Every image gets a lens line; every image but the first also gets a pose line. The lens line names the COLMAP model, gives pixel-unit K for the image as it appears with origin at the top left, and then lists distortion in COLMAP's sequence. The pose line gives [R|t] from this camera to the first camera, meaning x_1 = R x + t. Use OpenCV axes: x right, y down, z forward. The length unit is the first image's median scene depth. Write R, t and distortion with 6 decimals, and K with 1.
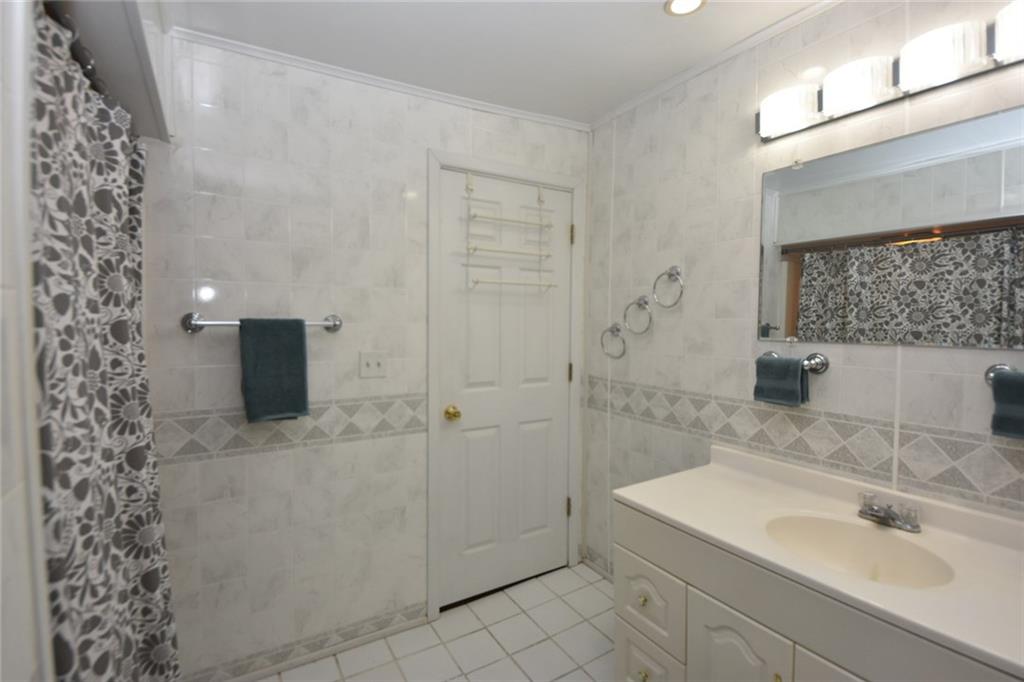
lens RADIAL K [[467.6, 0, 506.5], [0, 467.6, 341.4], [0, 0, 1]] dist [0.022939, -0.023359]
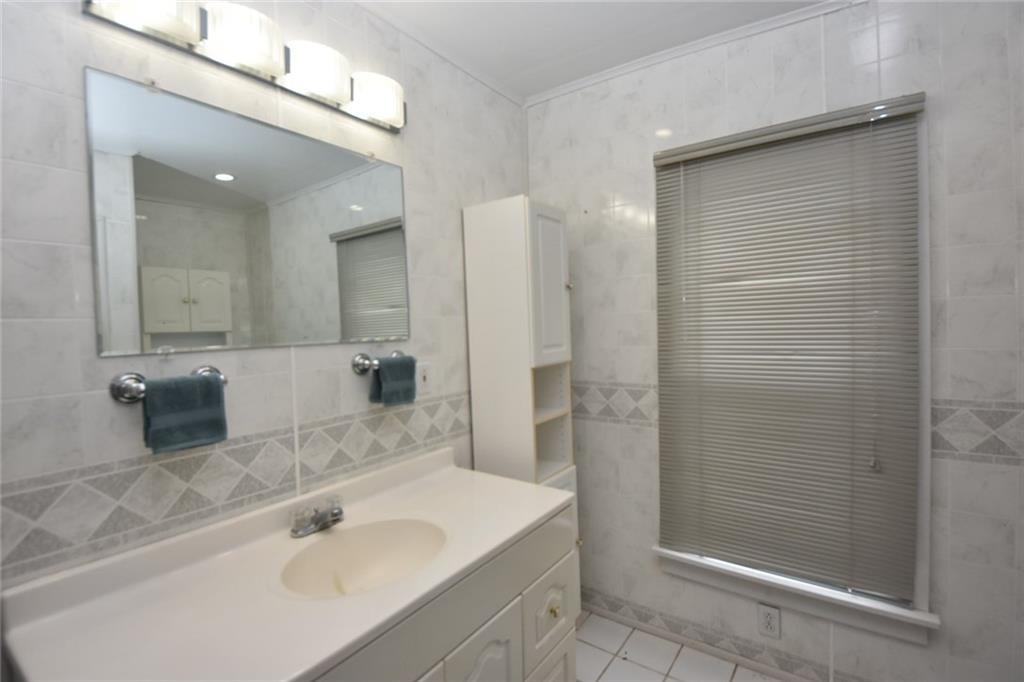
lens RADIAL K [[467.6, 0, 506.5], [0, 467.6, 341.4], [0, 0, 1]] dist [0.022939, -0.023359]
pose [[-0.370887, -0.018127, 0.928501, -0.220084], [0.076433, 0.995822, 0.049973, -0.015015], [-0.925527, 0.089503, -0.367952, 0.922046]]
